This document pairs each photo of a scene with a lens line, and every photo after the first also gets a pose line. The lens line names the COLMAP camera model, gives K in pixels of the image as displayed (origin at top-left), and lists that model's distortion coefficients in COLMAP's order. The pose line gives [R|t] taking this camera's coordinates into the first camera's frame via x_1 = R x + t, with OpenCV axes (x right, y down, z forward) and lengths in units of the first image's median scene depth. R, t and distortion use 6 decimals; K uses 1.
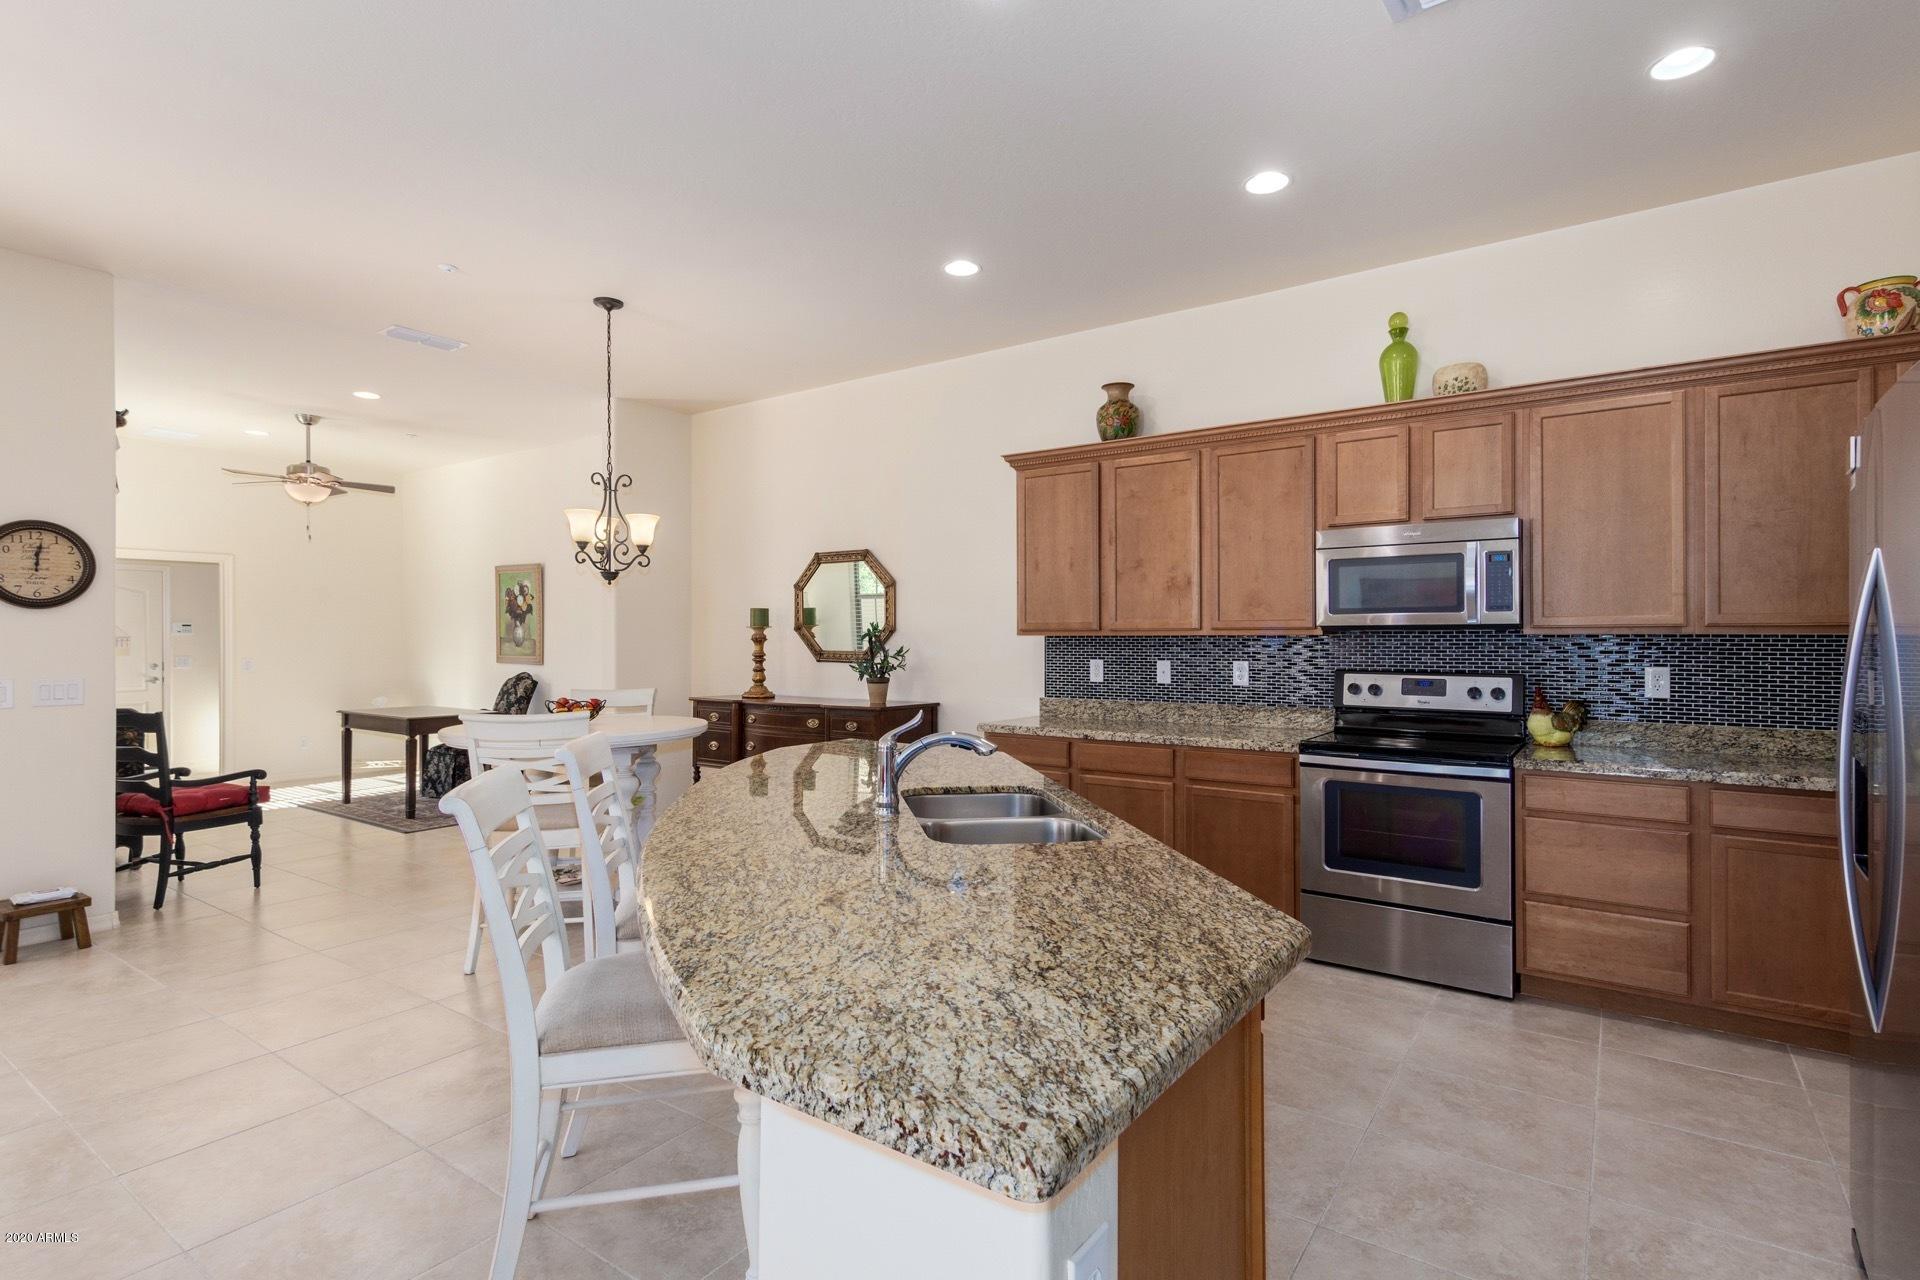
lens RADIAL K [[937.5, 0, 969.3], [0, 937.5, 641.0], [0, 0, 1]] dist [0.014776, -0.000487]
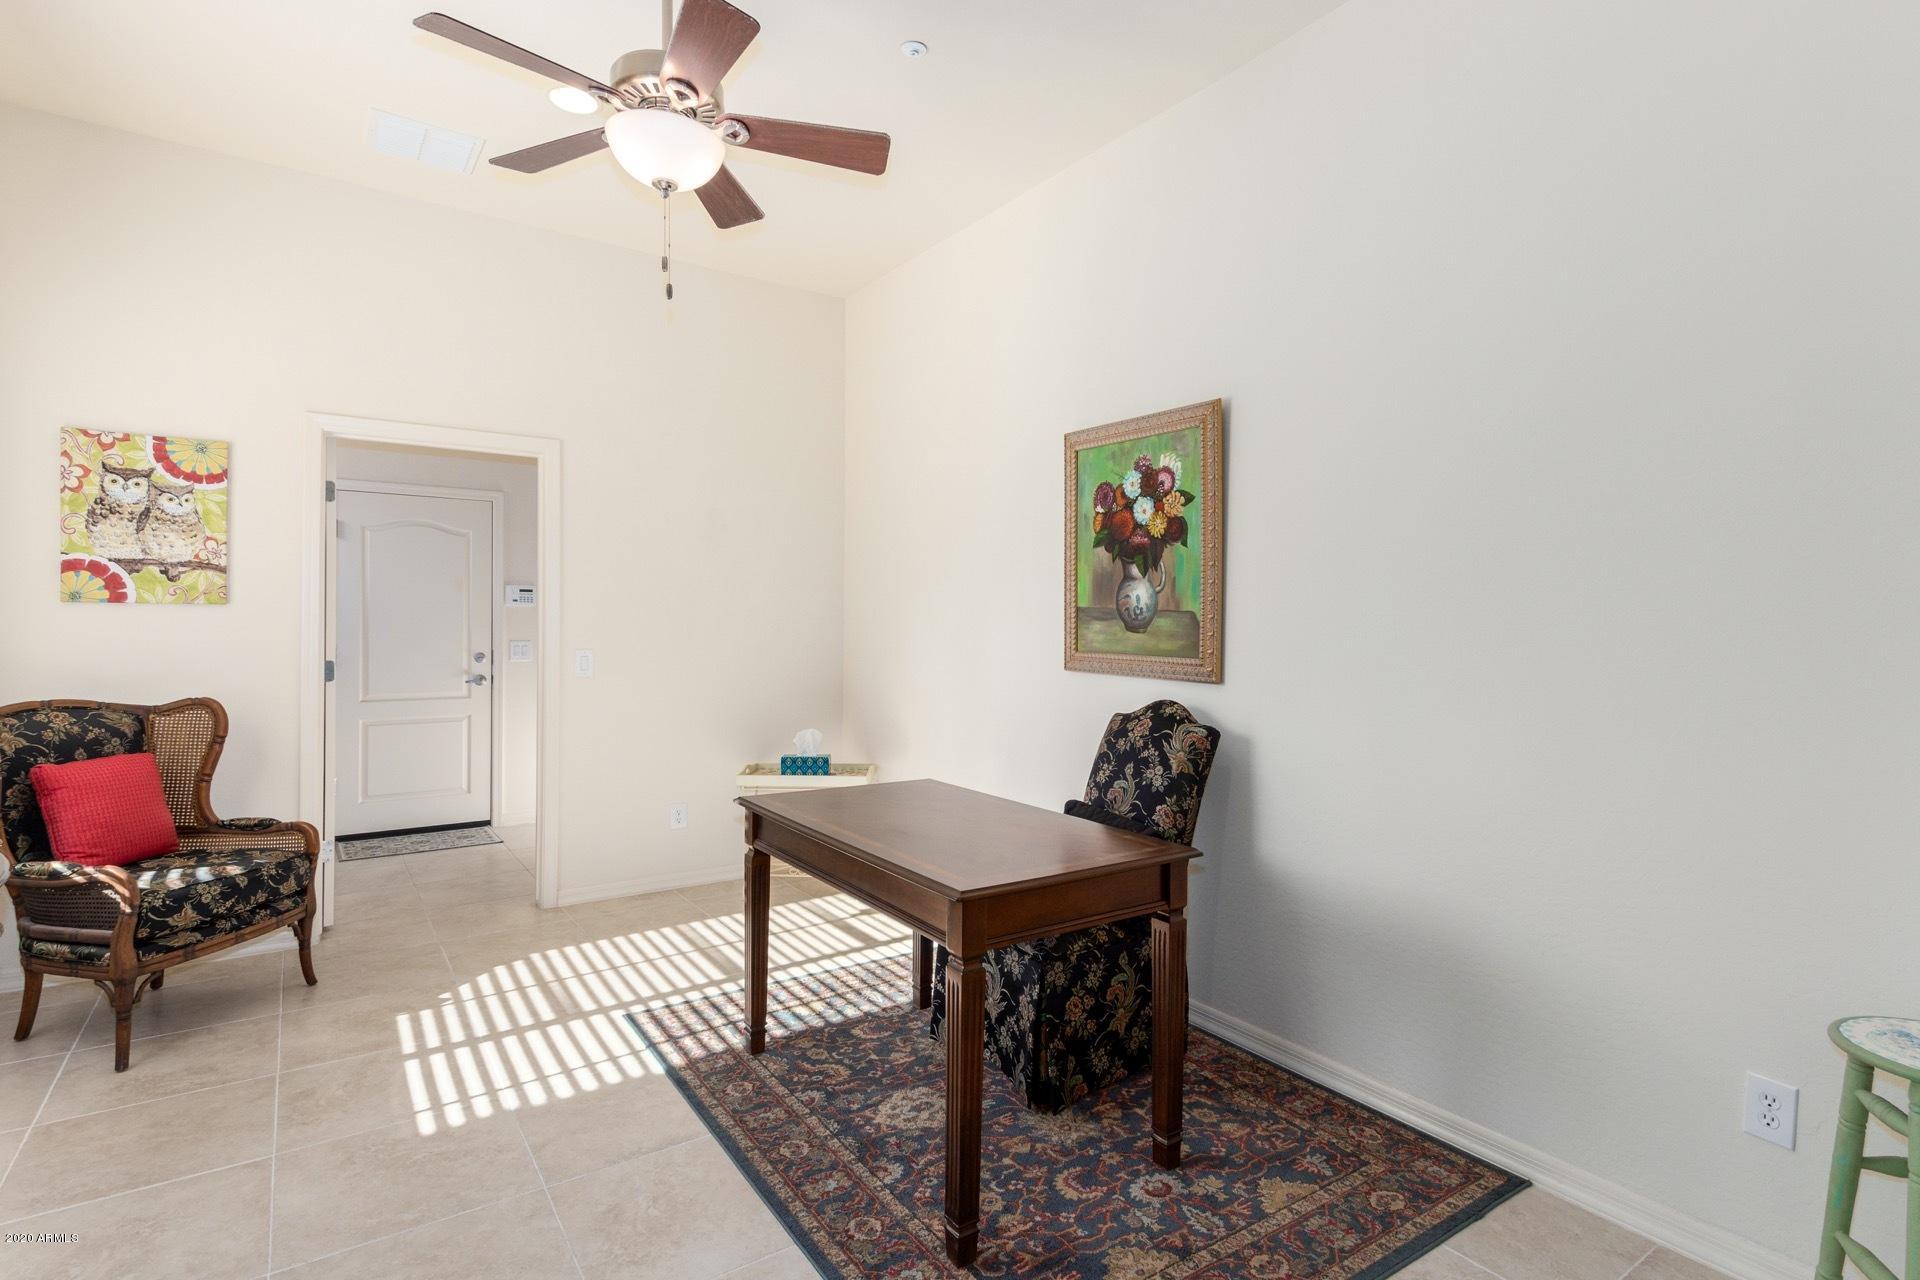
lens RADIAL K [[937.5, 0, 959.8], [0, 937.5, 630.9], [0, 0, 1]] dist [0.014776, -0.000487]
pose [[0.938374, 0.010802, -0.345453, -0.493411], [-0.009736, 0.999941, 0.004821, 0.005440], [0.345485, -0.001160, 0.938424, 0.733122]]
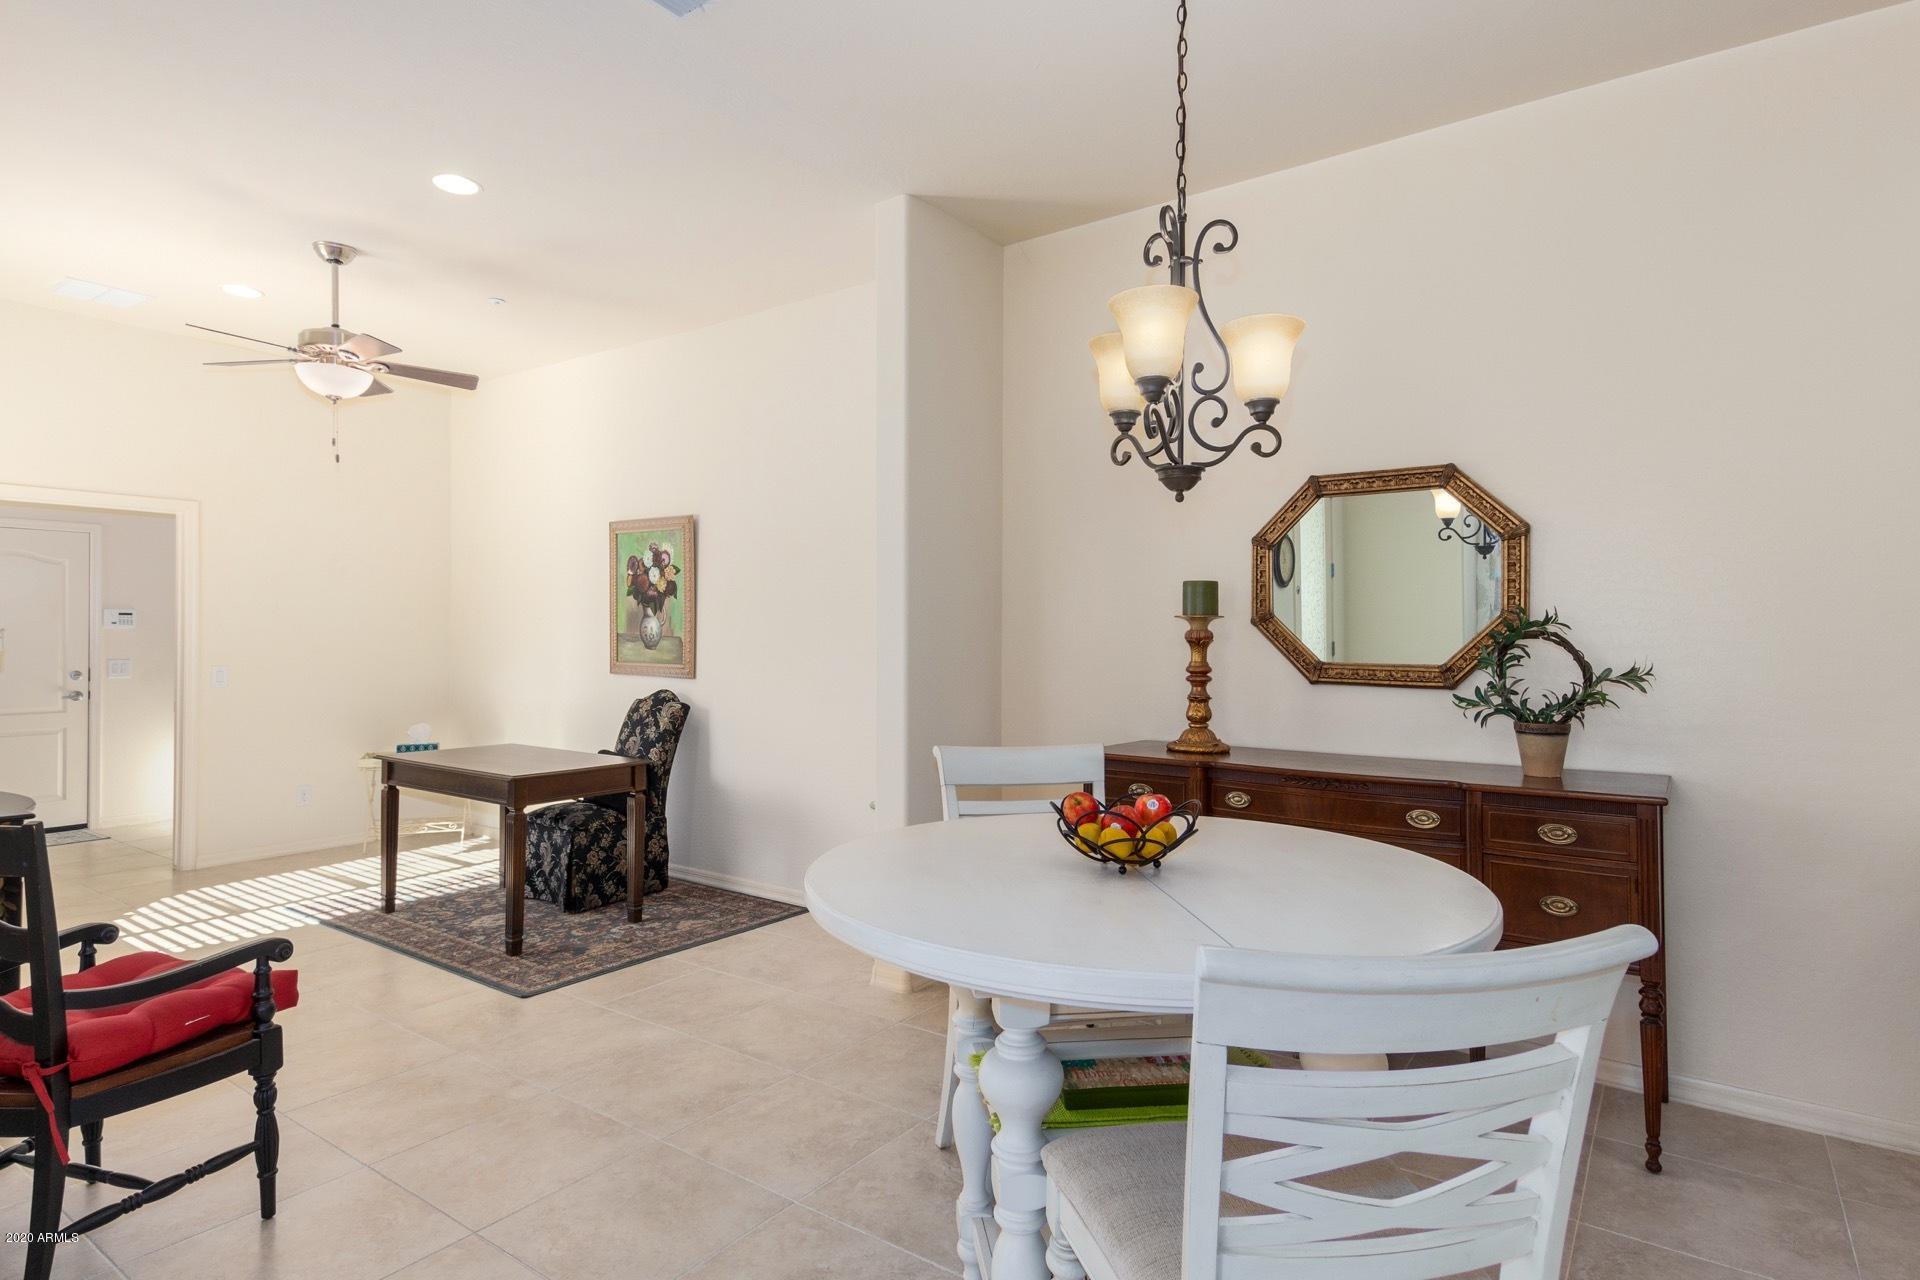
lens RADIAL K [[1005.6, 0, 957.5], [0, 1005.6, 633.6], [0, 0, 1]] dist [0.027603, -0.003322]
pose [[0.999924, 0.004925, -0.011303, -0.317086], [-0.004994, 0.999969, -0.006059, -0.001311], [0.011273, 0.006115, 0.999918, 0.390911]]
